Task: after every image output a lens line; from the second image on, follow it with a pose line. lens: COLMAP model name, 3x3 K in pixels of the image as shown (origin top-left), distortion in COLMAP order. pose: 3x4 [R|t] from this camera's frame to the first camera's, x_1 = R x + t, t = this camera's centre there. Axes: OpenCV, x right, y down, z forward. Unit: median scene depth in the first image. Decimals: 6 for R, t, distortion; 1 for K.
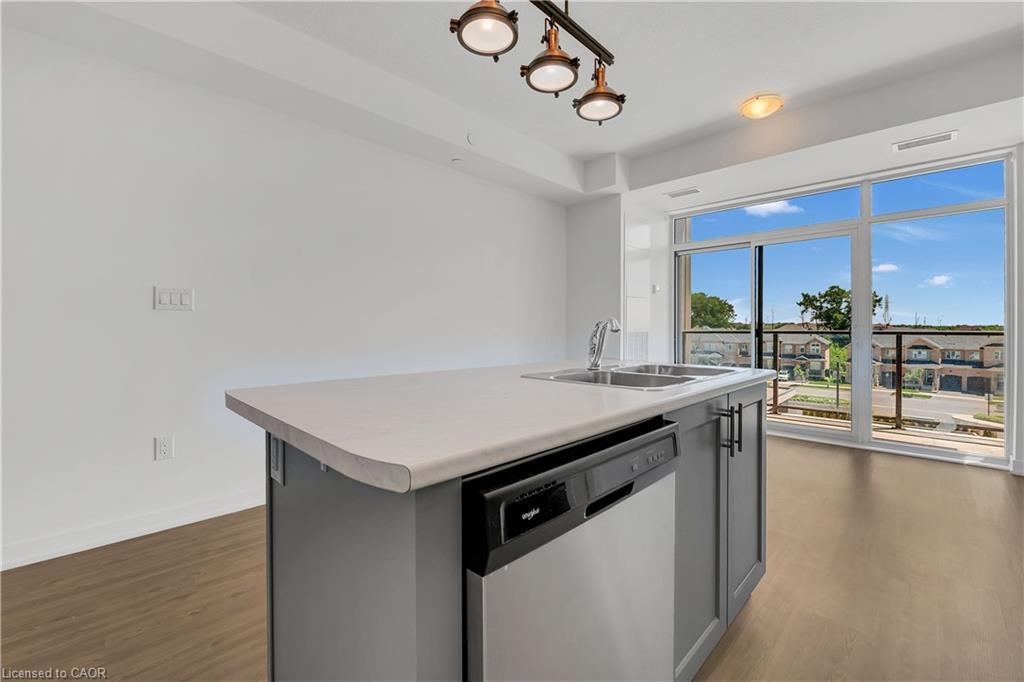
lens RADIAL K [[435.6, 0, 515.5], [0, 435.6, 333.0], [0, 0, 1]] dist [0.012049, 0.000056]
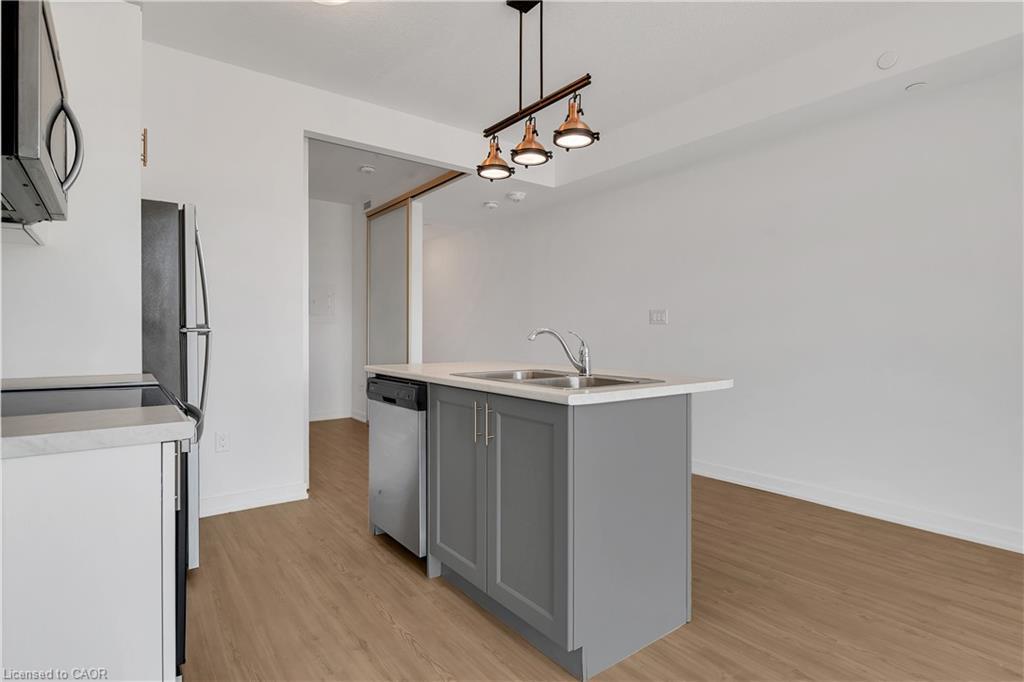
lens RADIAL K [[522.4, 0, 514.2], [0, 522.4, 337.0], [0, 0, 1]] dist [-0.009332, -0.000219]
pose [[-0.132842, 0.005363, -0.991123, 0.523542], [-0.016312, 0.999838, 0.007597, -0.006587], [0.991003, 0.017177, -0.132733, 0.359412]]
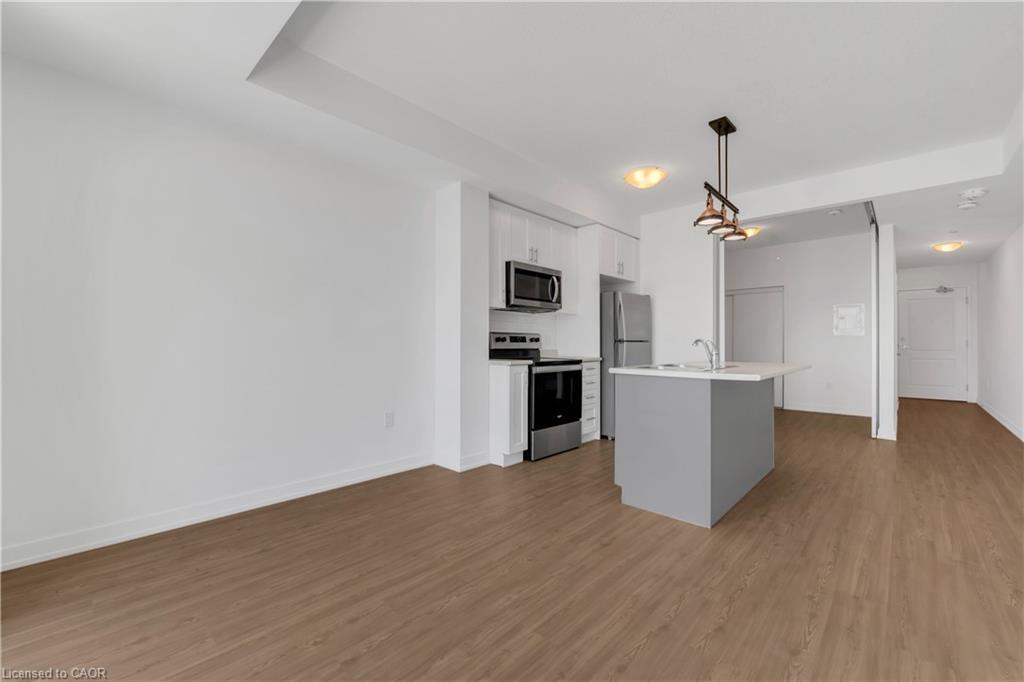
lens RADIAL K [[417.0, 0, 516.5], [0, 417.0, 343.9], [0, 0, 1]] dist [-0.006645, -0.002051]
pose [[-0.999519, -0.004493, -0.030676, 0.353418], [-0.004949, 0.999878, 0.014814, -0.011307], [0.030606, 0.014958, -0.999420, 0.925131]]
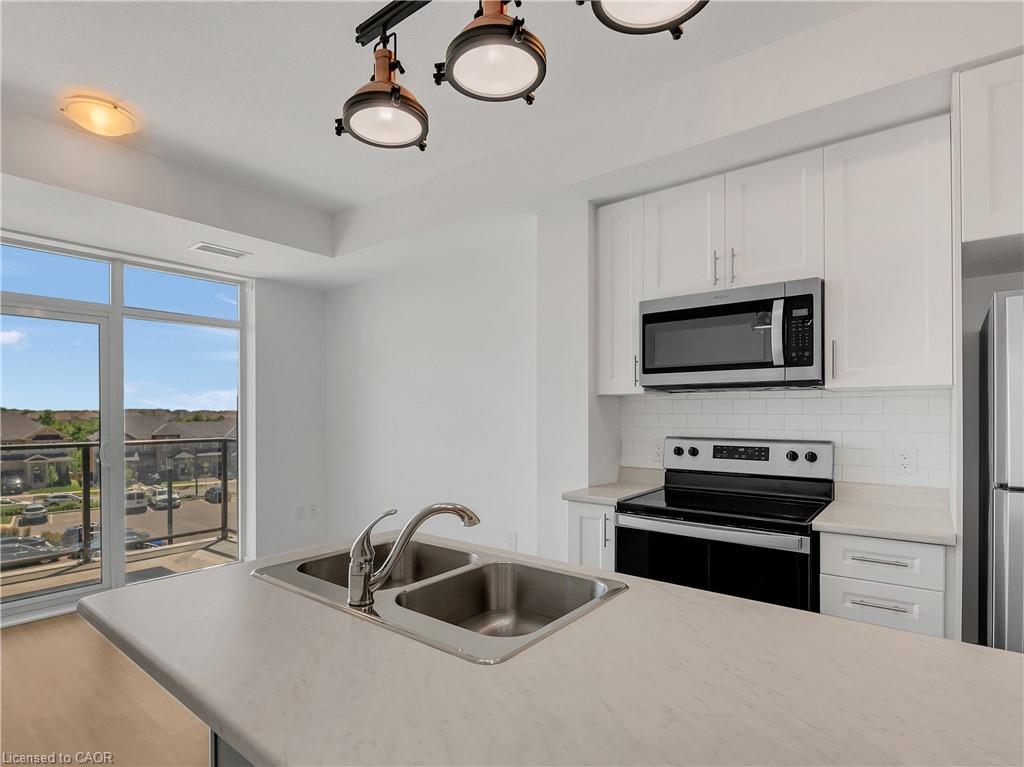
lens RADIAL K [[529.5, 0, 505.6], [0, 529.5, 408.7], [0, 0, 1]] dist [0.001050, -0.004616]
pose [[-0.102653, 0.000929, 0.994717, -0.163943], [0.016126, 0.999870, 0.000730, -0.054739], [-0.994586, 0.016116, -0.102655, 0.322919]]
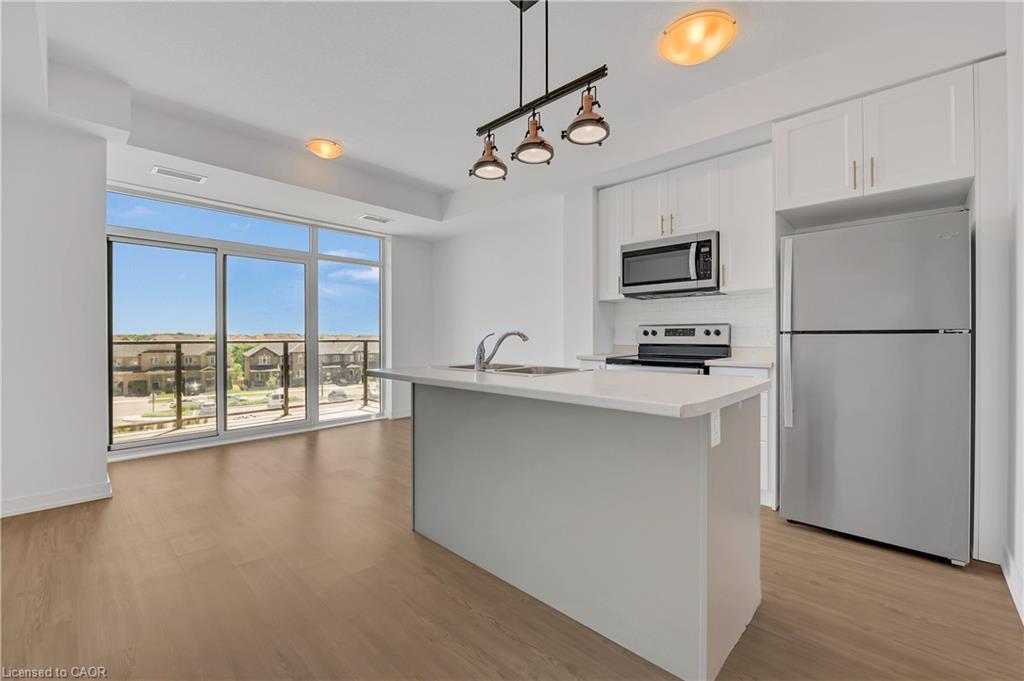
lens RADIAL K [[417.0, 0, 524.8], [0, 417.0, 343.5], [0, 0, 1]] dist [-0.006645, -0.002051]
pose [[-0.038664, -0.019973, 0.999053, -0.366811], [0.016188, 0.999656, 0.020612, -0.007563], [-0.999121, 0.016969, -0.038328, 0.331885]]
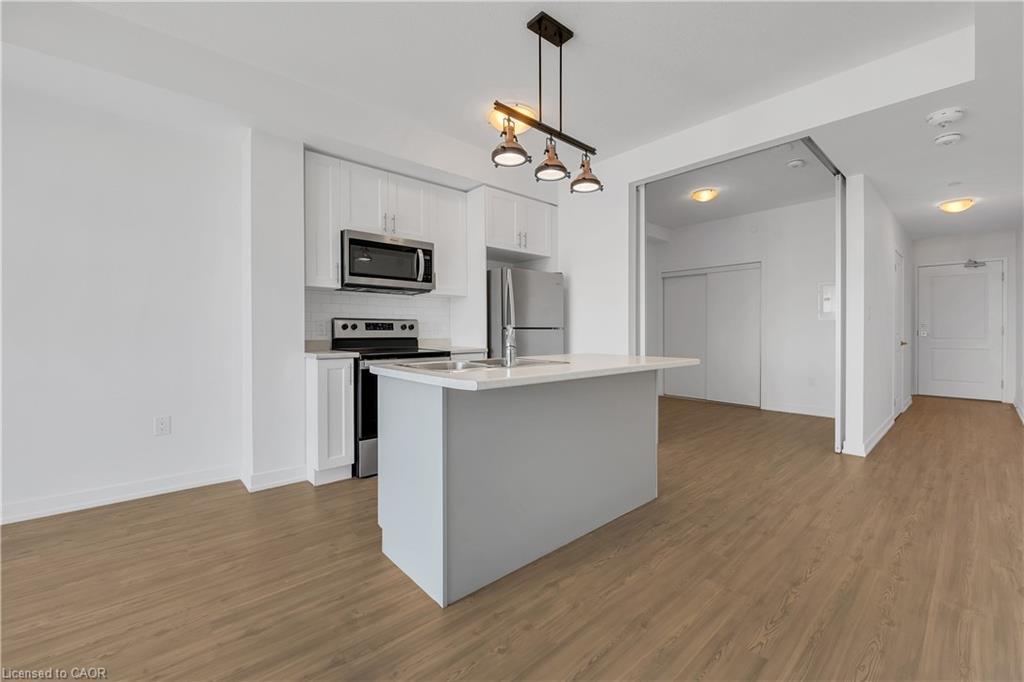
lens RADIAL K [[417.0, 0, 531.0], [0, 417.0, 336.1], [0, 0, 1]] dist [-0.006645, -0.002051]
pose [[-0.999012, -0.002467, 0.044370, 0.025211], [-0.001331, 0.999671, 0.025619, -0.010128], [-0.044419, 0.025535, -0.998687, 0.763617]]
